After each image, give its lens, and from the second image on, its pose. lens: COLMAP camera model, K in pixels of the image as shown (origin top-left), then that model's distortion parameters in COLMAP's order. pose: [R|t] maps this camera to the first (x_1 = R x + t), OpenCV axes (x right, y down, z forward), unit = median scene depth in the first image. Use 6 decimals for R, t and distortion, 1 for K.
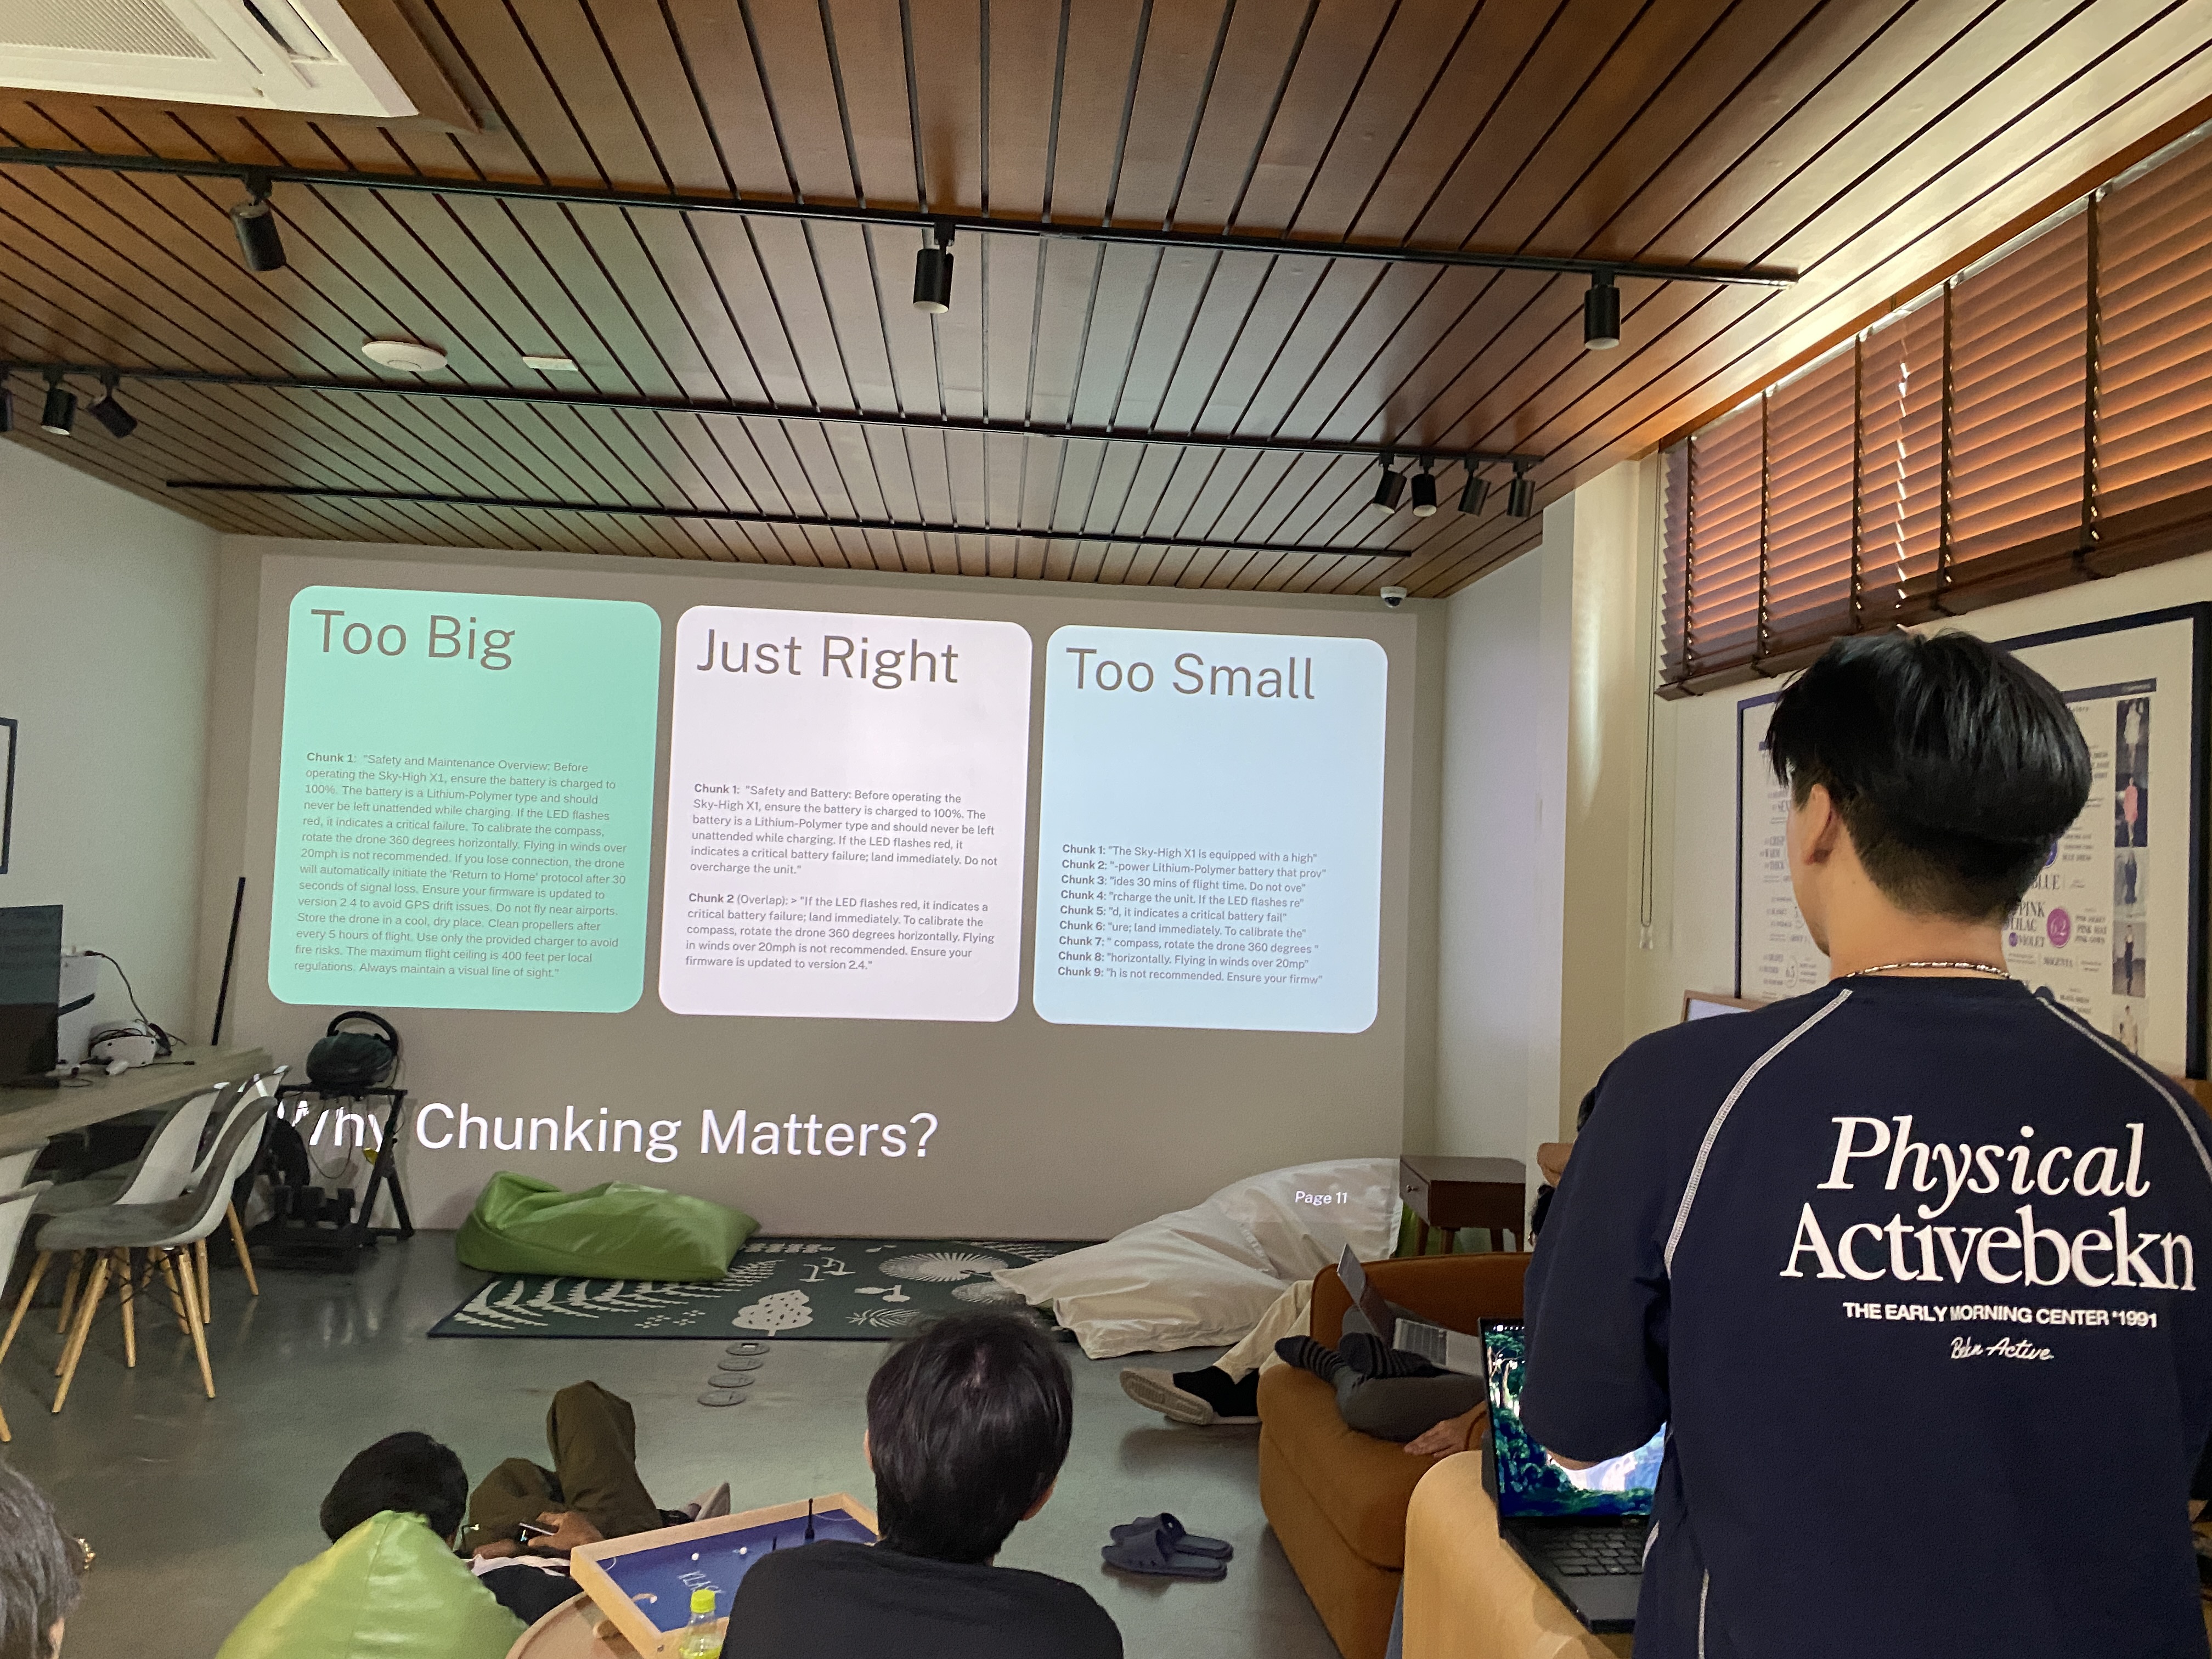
lens RADIAL K [[1693.2, 0, 1122.7], [0, 1693.2, 789.2], [0, 0, 1]] dist [0.019620, -0.015858]
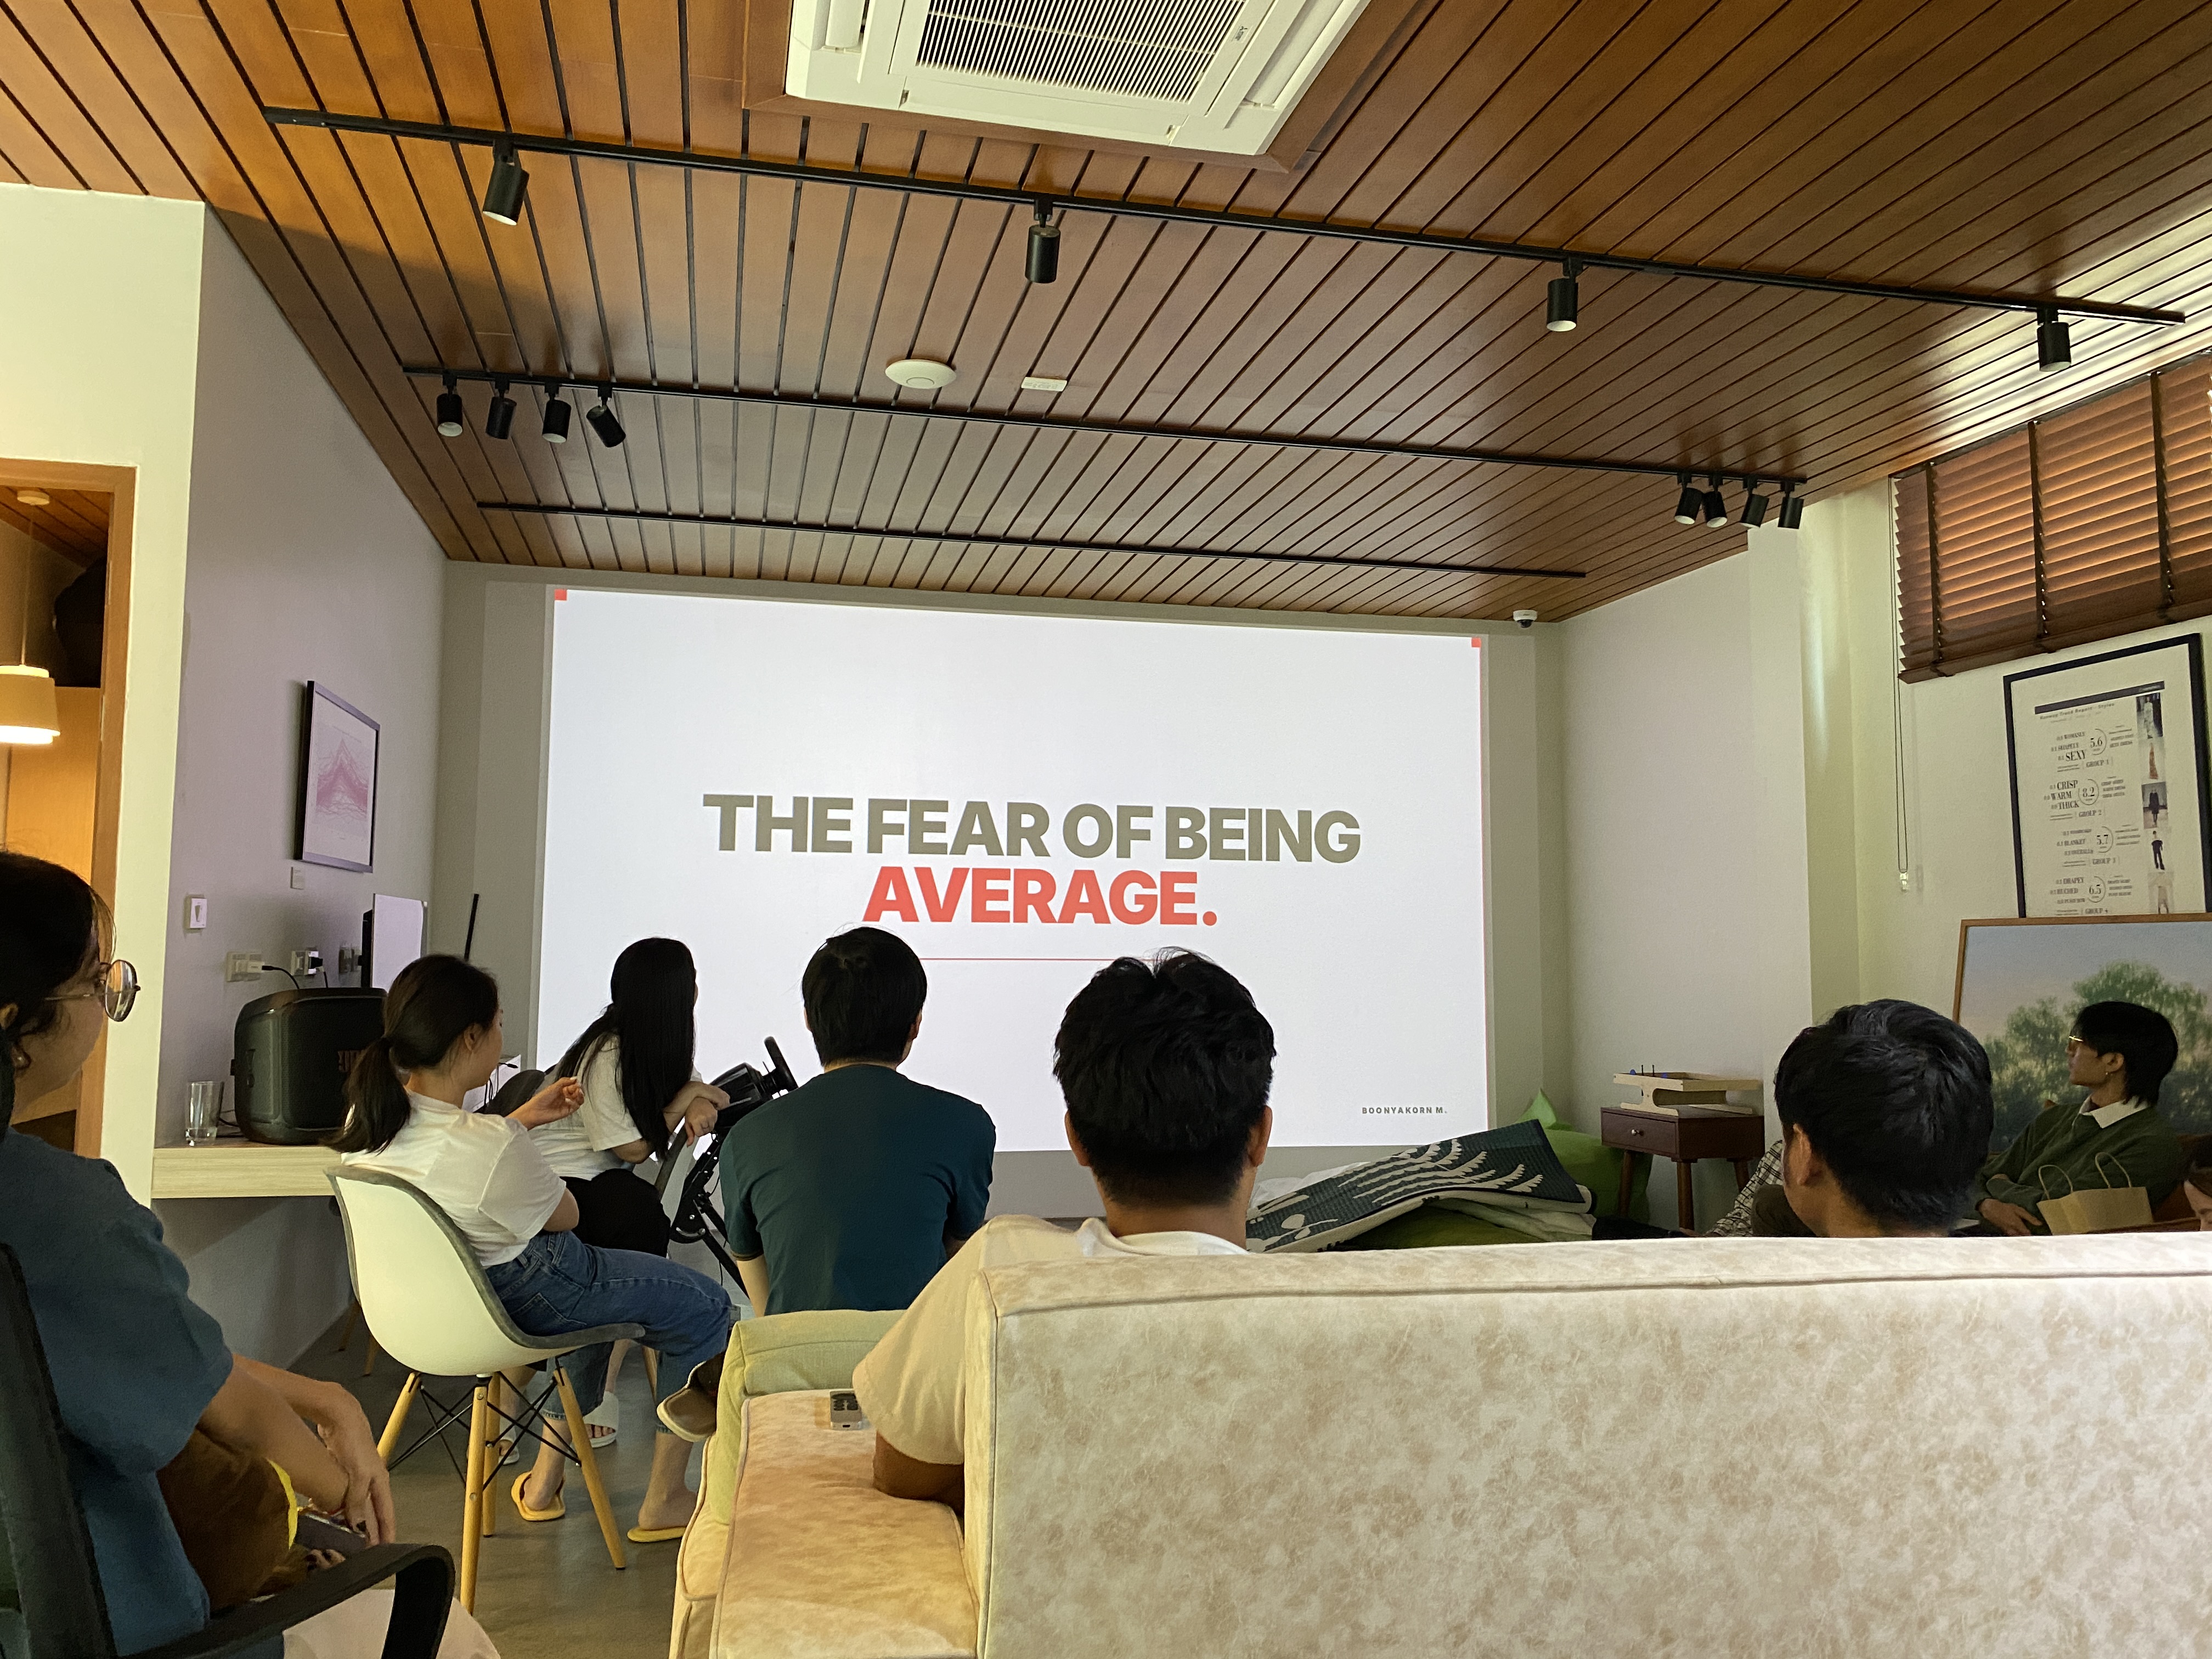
lens RADIAL K [[1693.2, 0, 1096.8], [0, 1693.2, 801.1], [0, 0, 1]] dist [0.019620, -0.015858]
pose [[0.989481, -0.017696, 0.143578, -0.430449], [0.023487, 0.998973, -0.038744, 0.065413], [-0.142745, 0.041709, 0.988880, -0.096999]]
